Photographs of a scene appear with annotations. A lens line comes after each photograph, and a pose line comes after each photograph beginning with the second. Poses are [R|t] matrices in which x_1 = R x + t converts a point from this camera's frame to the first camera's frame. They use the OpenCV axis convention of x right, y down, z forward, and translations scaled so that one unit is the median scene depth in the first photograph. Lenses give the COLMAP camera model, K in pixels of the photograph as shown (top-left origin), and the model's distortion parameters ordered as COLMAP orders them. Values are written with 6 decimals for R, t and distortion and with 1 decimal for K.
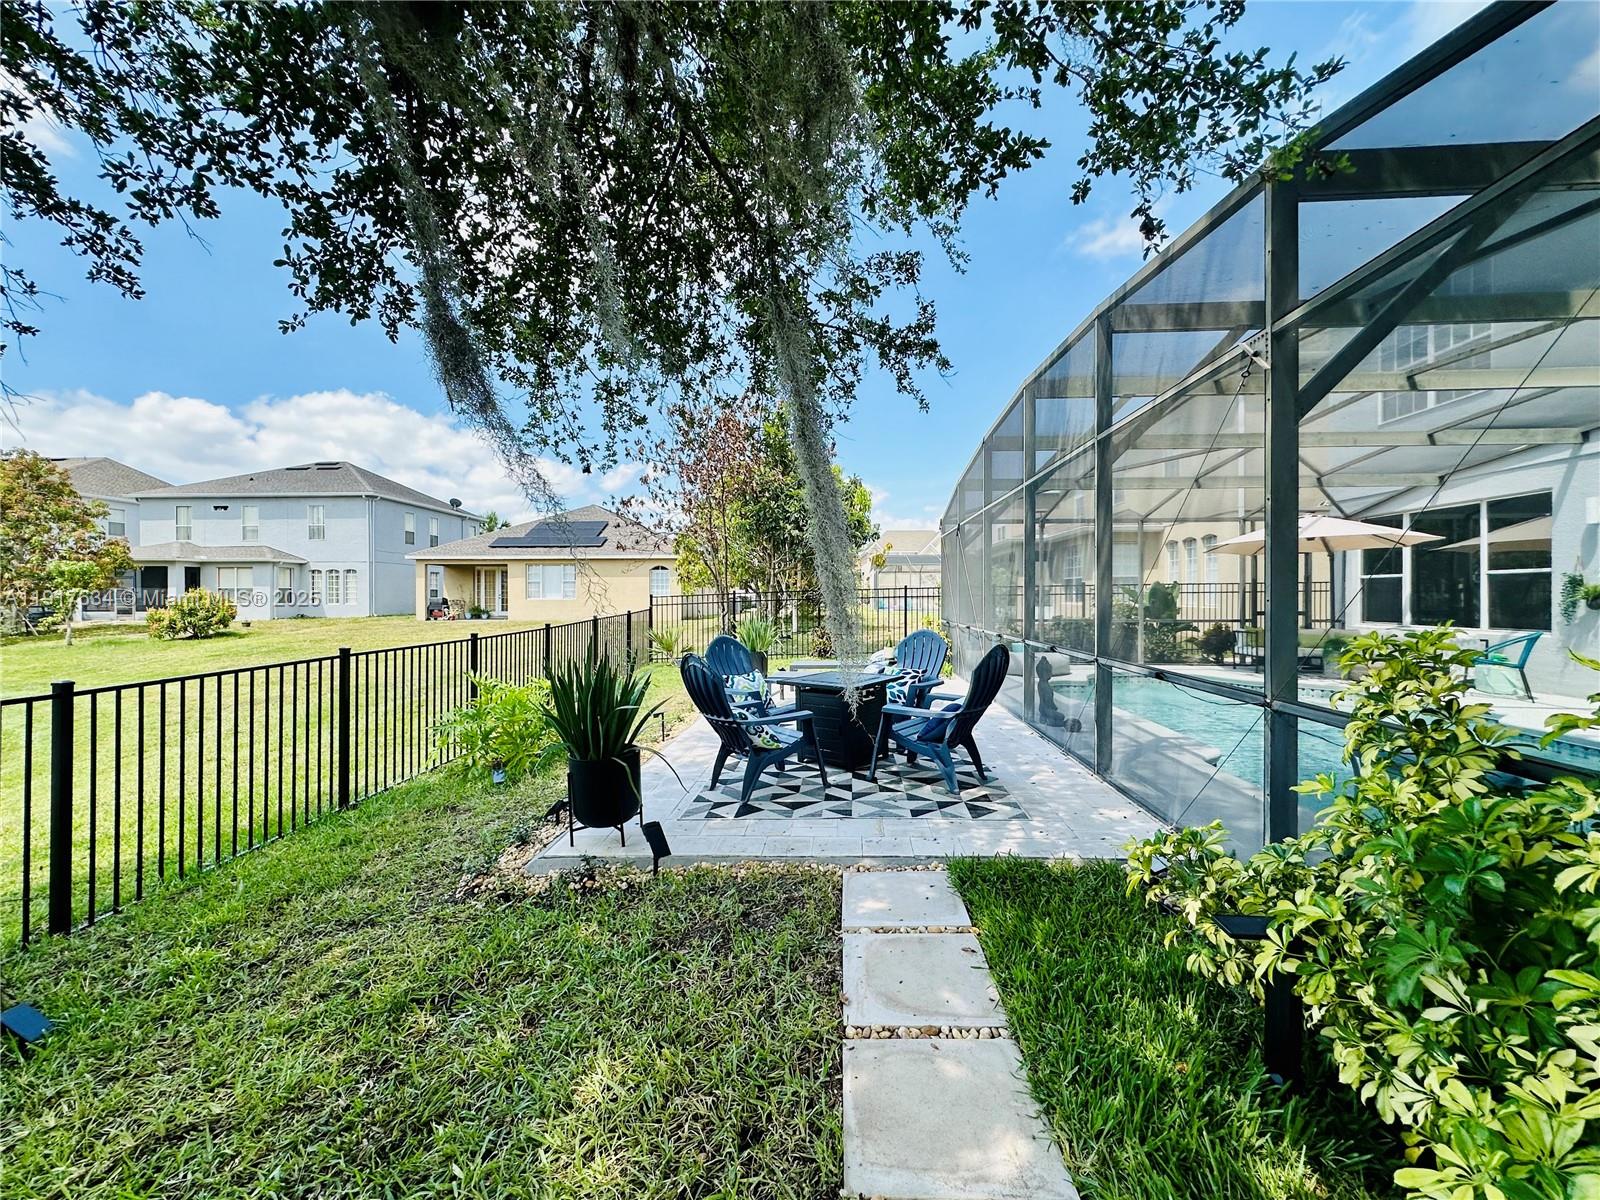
lens RADIAL K [[639.3, 0, 803.3], [0, 639.3, 597.1], [0, 0, 1]] dist [-0.003939, 0.001255]
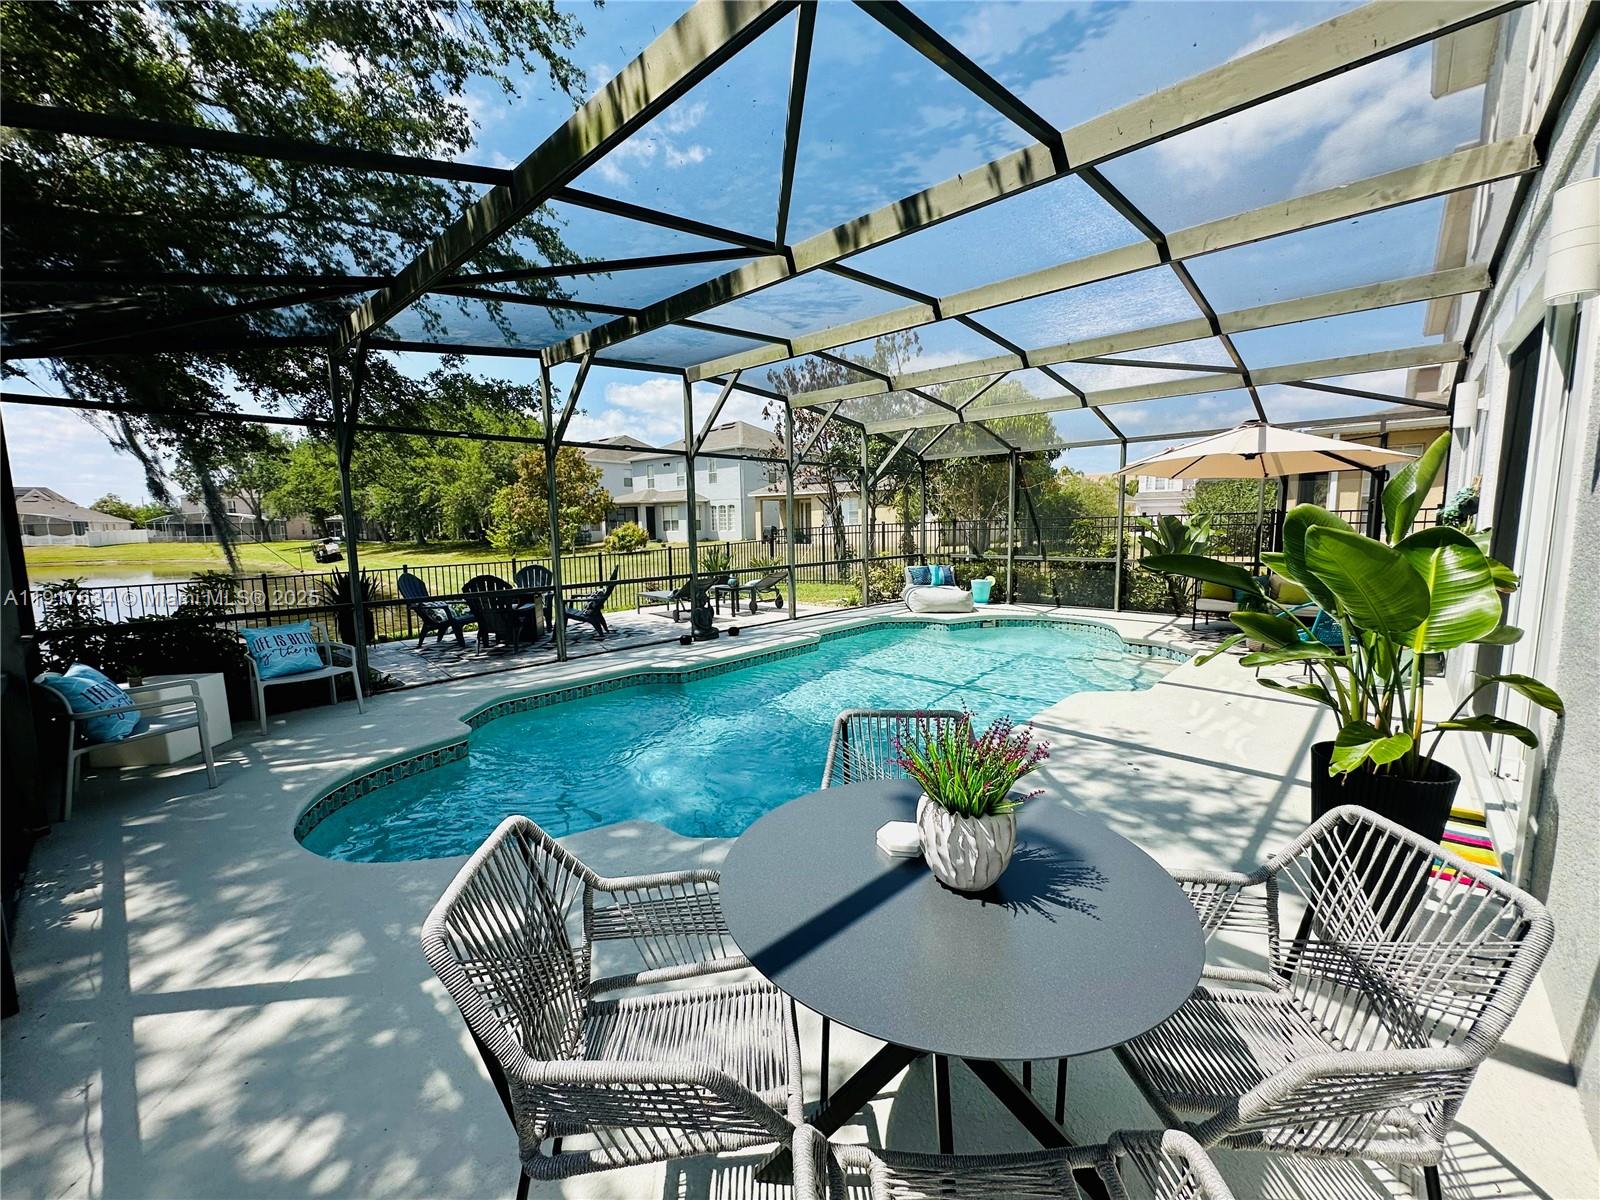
lens RADIAL K [[639.3, 0, 798.7], [0, 639.3, 599.5], [0, 0, 1]] dist [-0.003939, 0.001255]
pose [[0.780822, 0.068451, -0.620992, 4.100313], [0.010489, 0.992403, 0.122580, -0.155258], [0.624665, -0.102226, 0.774172, 0.390417]]
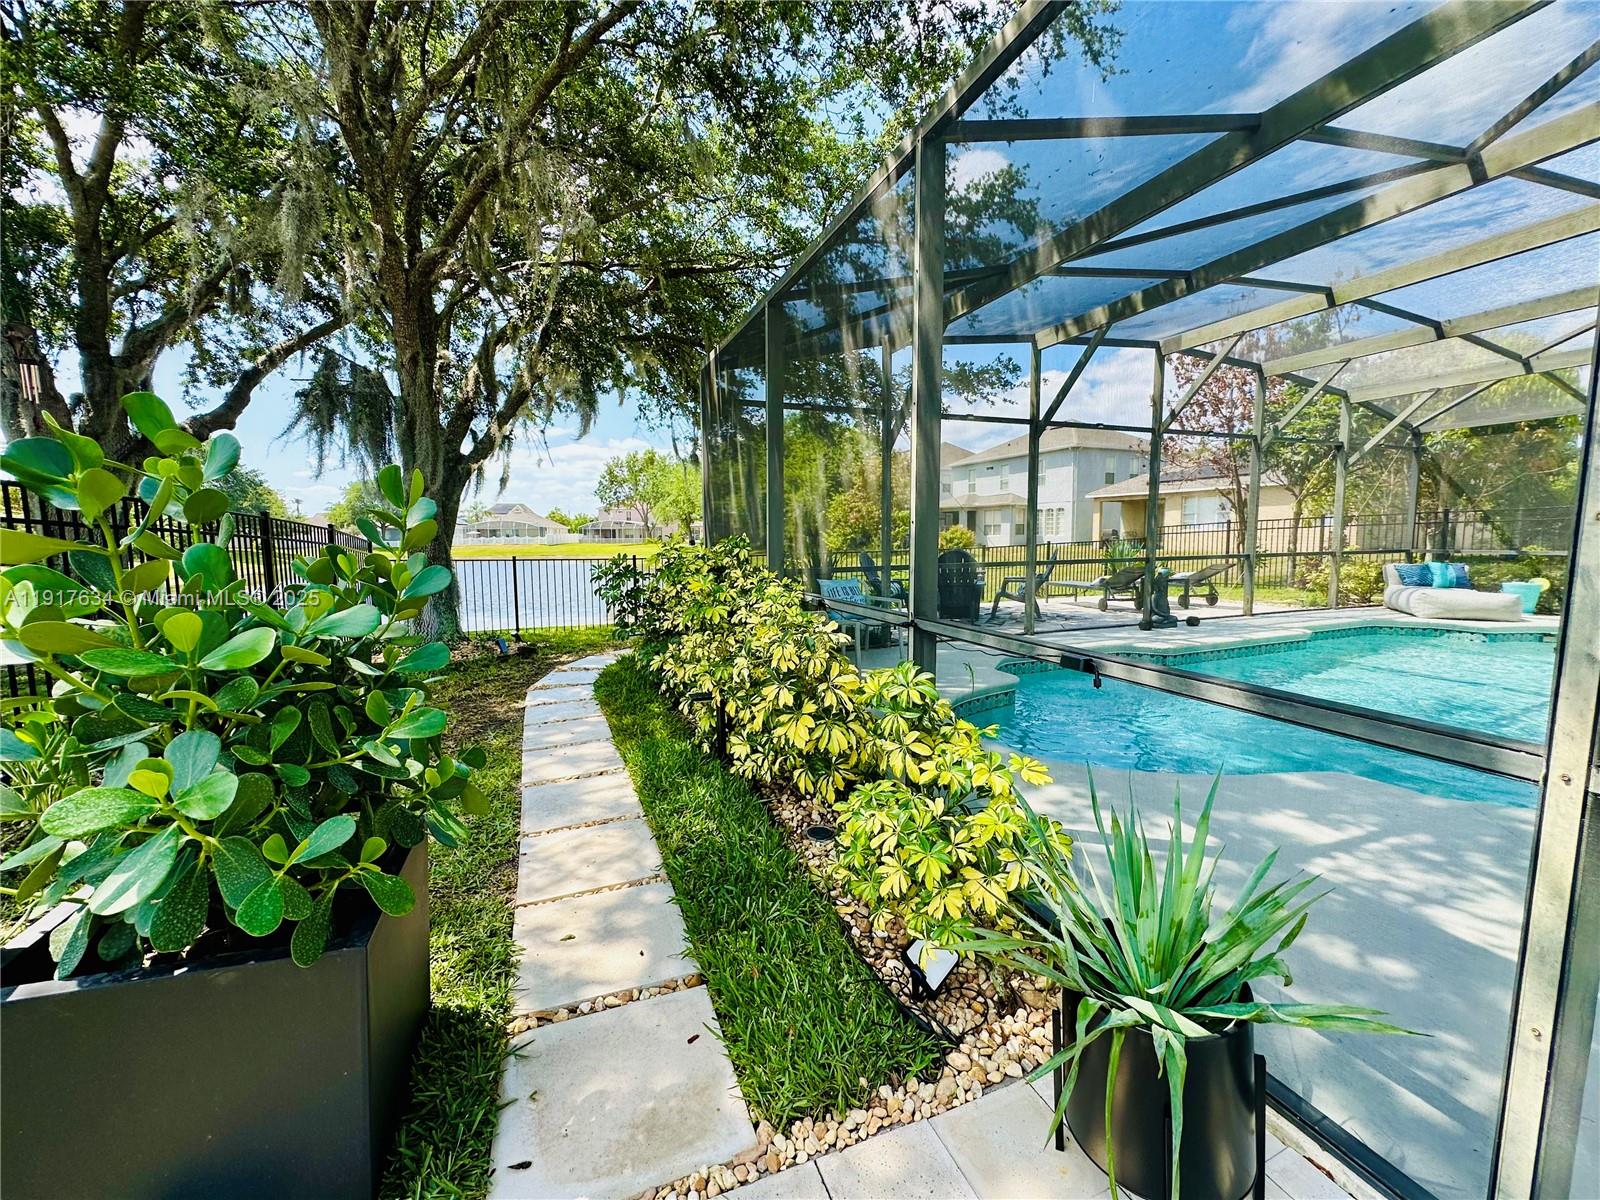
lens RADIAL K [[639.3, 0, 799.2], [0, 639.3, 599.1], [0, 0, 1]] dist [-0.003939, 0.001255]
pose [[0.434300, 0.090943, -0.896166, 3.597789], [0.006809, 0.994530, 0.104225, 0.007108], [0.900743, -0.051366, 0.431305, -0.439310]]
